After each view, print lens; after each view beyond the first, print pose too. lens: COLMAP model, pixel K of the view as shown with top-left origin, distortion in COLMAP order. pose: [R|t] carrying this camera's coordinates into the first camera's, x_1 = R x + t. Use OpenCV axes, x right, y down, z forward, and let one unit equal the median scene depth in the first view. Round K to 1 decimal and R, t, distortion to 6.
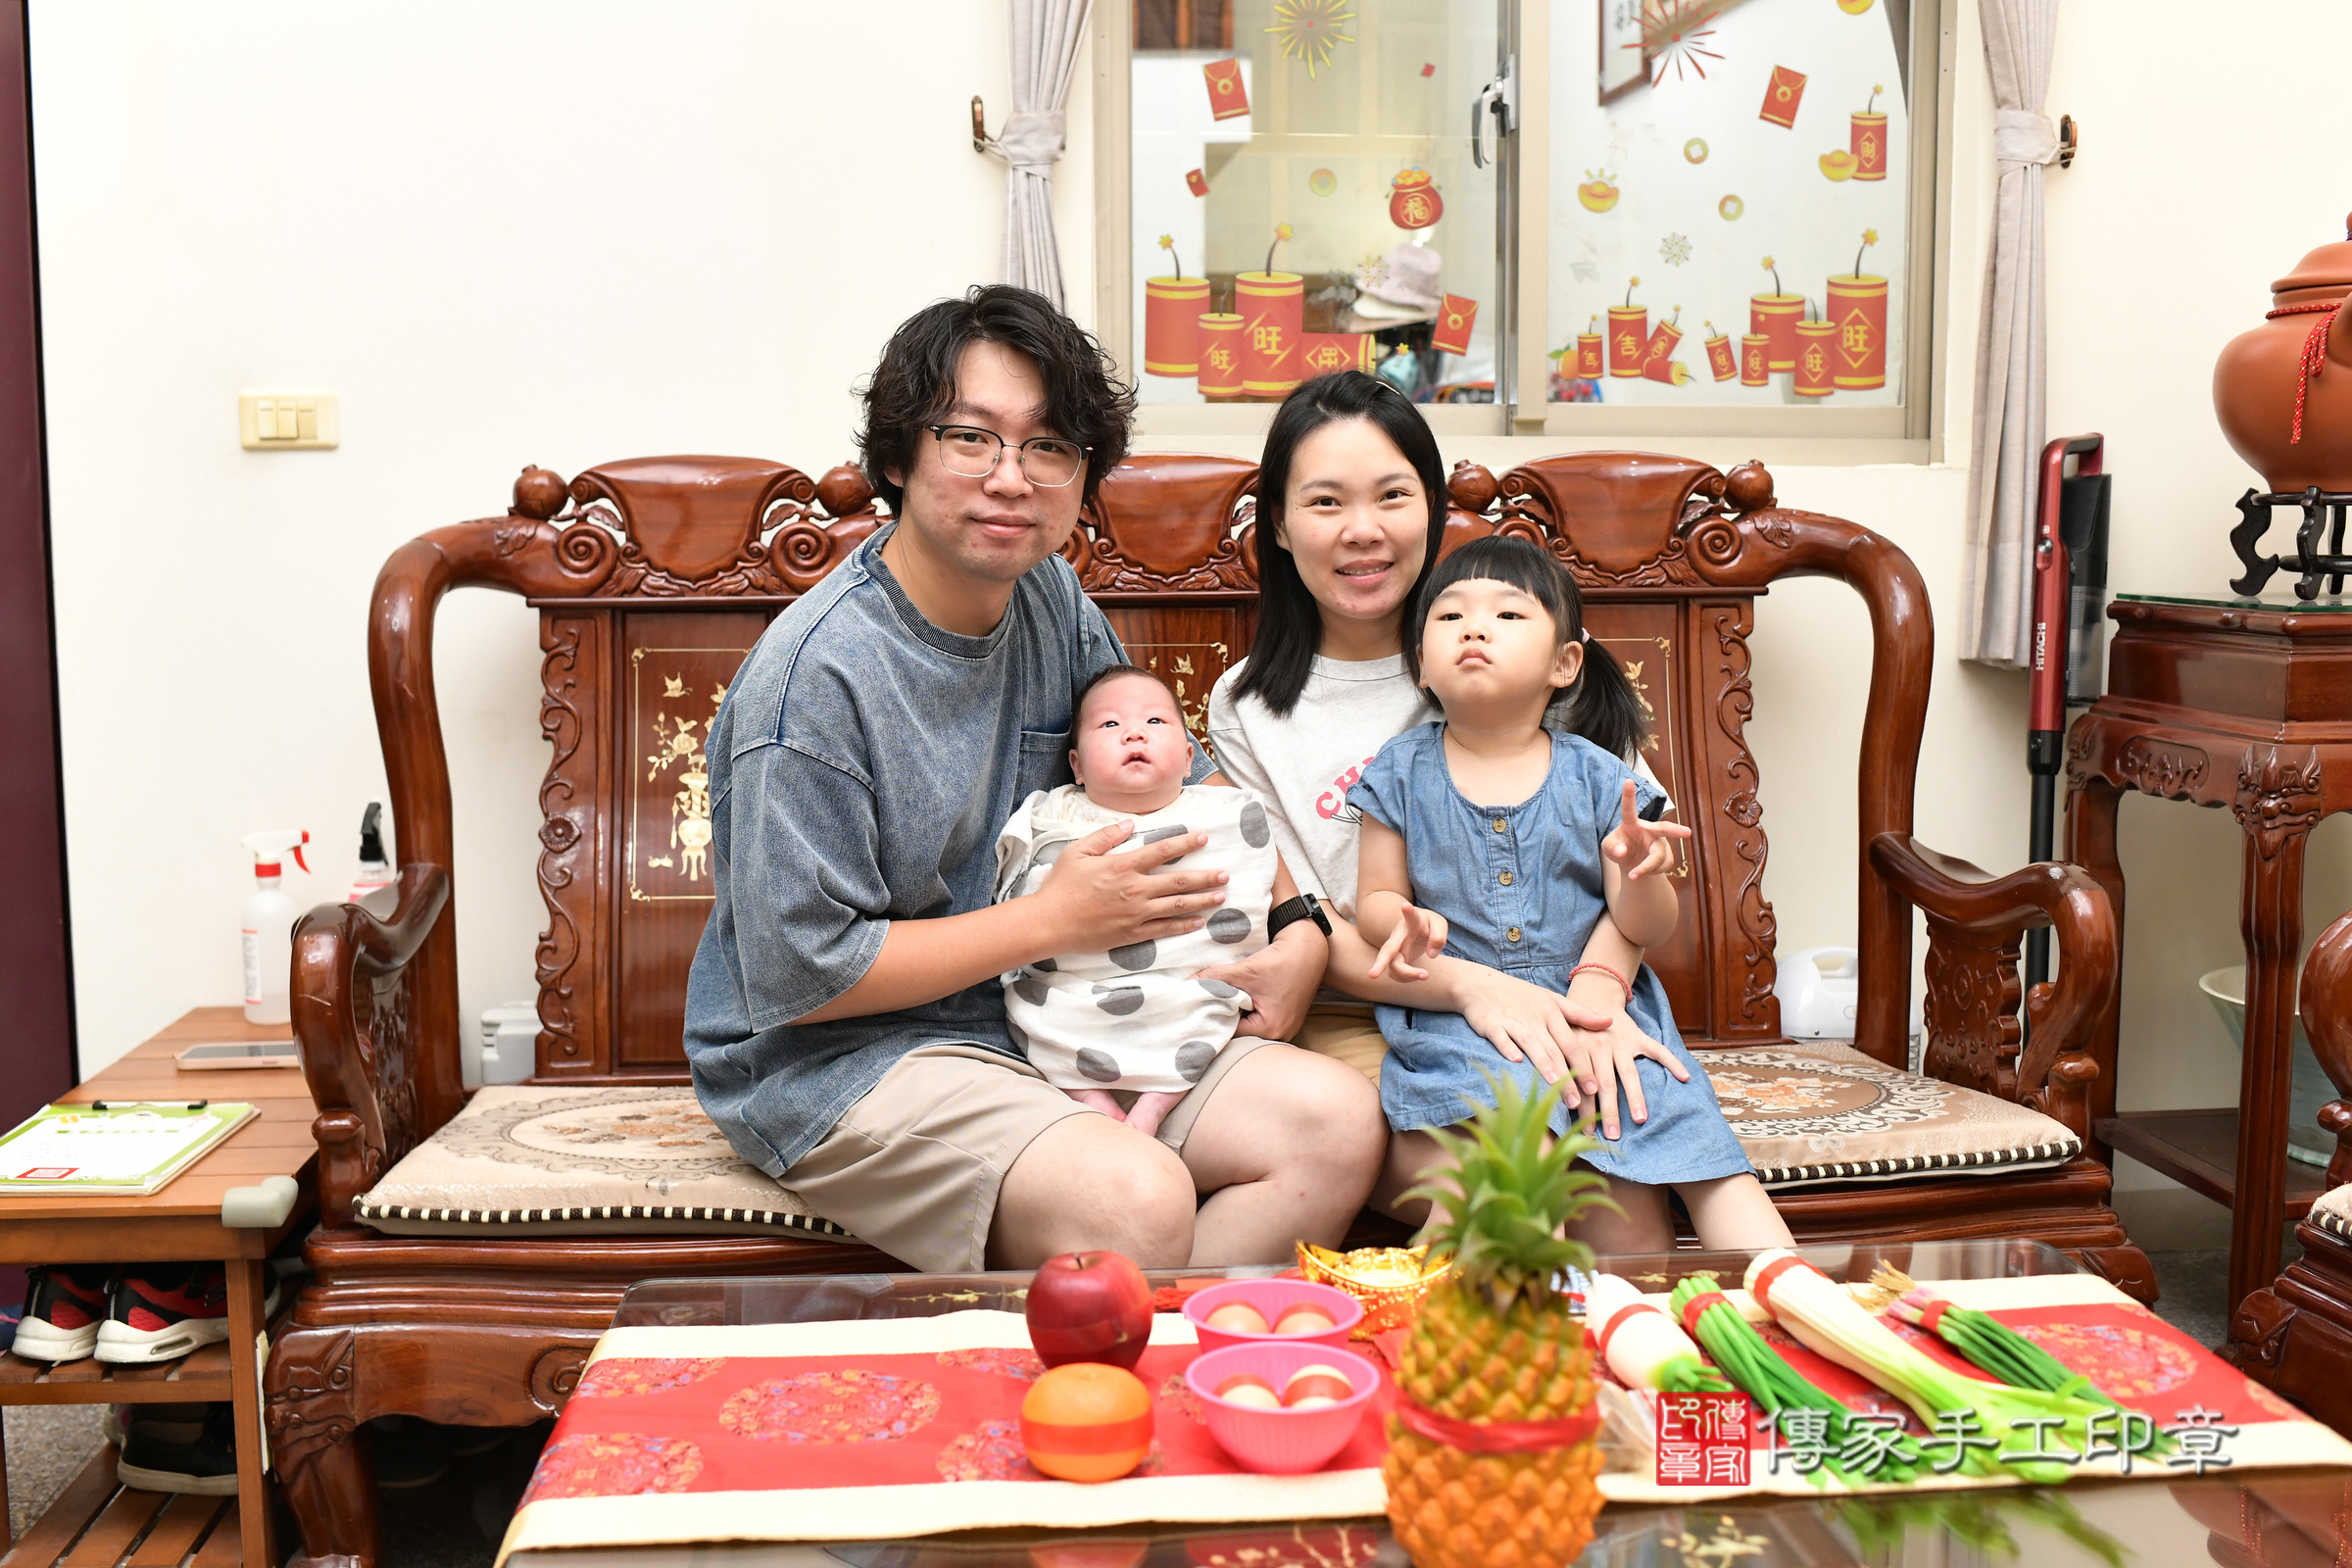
lens RADIAL K [[2550.3, 0, 1146.0], [0, 2550.3, 779.8], [0, 0, 1]] dist [-0.106544, 0.143672]
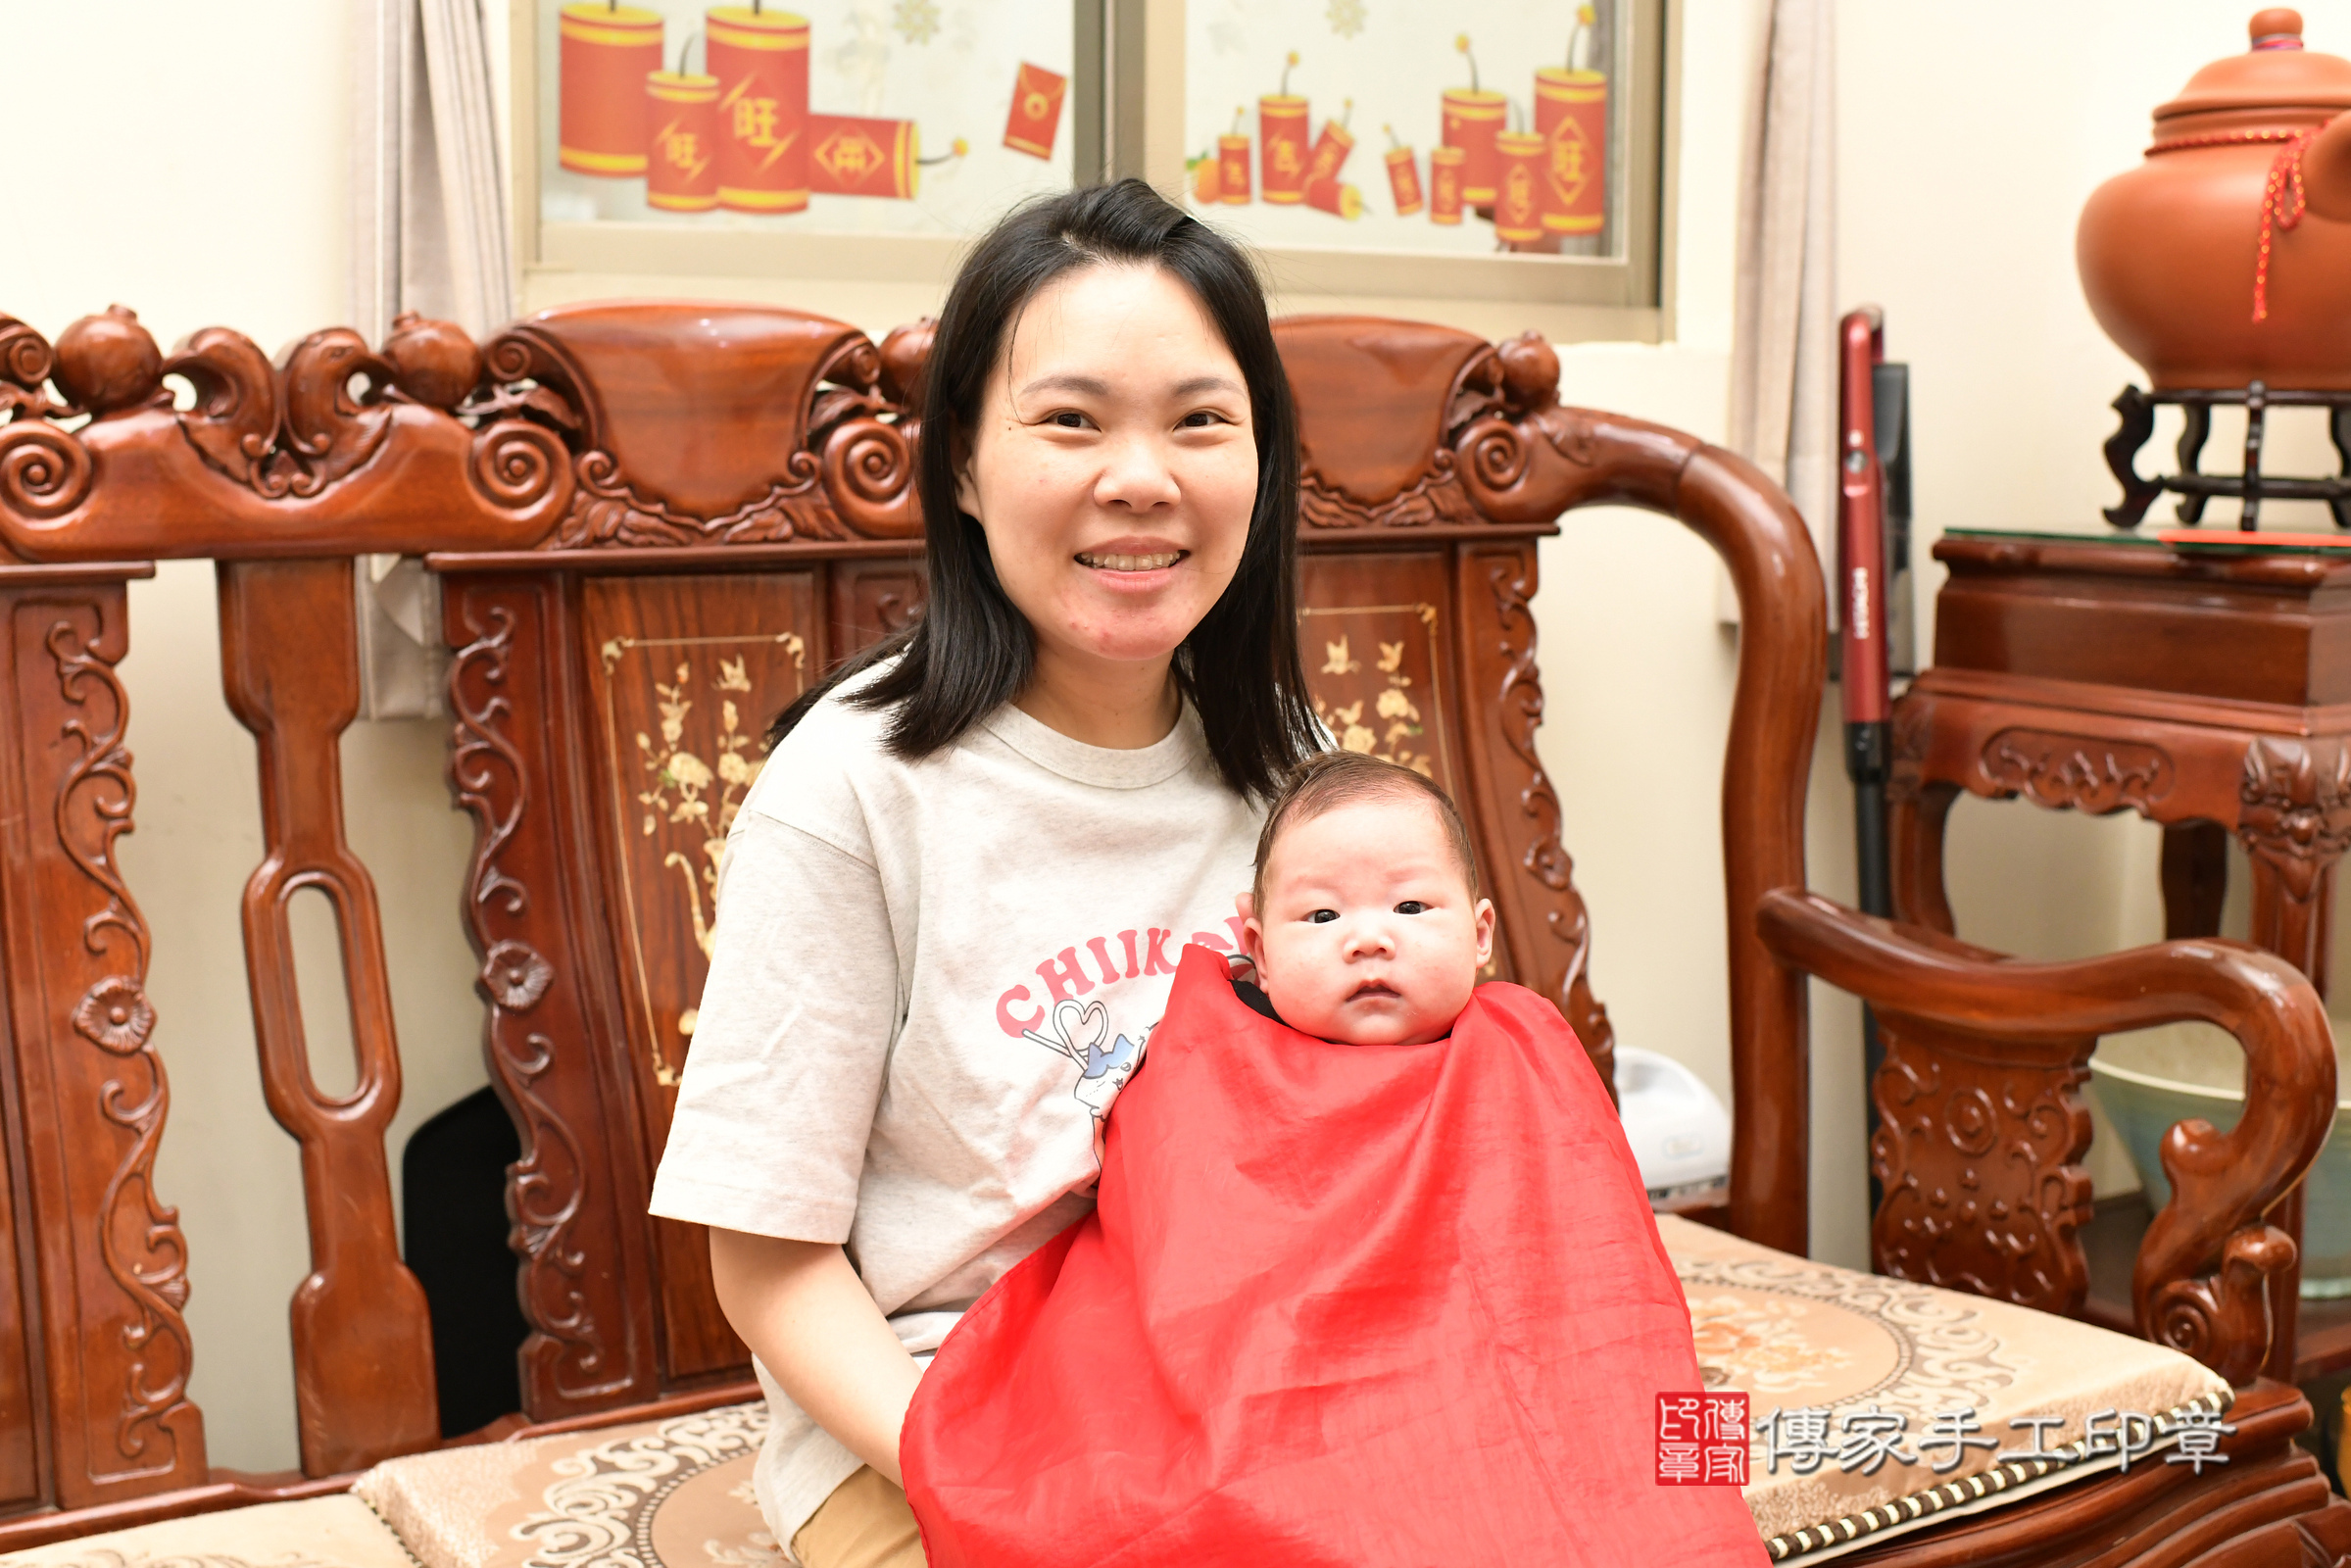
lens RADIAL K [[2835.2, 0, 1204.0], [0, 2835.2, 744.8], [0, 0, 1]] dist [-0.118619, 0.174688]
pose [[0.896910, -0.044311, 0.439987, -0.167936], [0.040163, 0.999017, 0.018740, -0.036734], [-0.440385, 0.000863, 0.897808, 0.384285]]
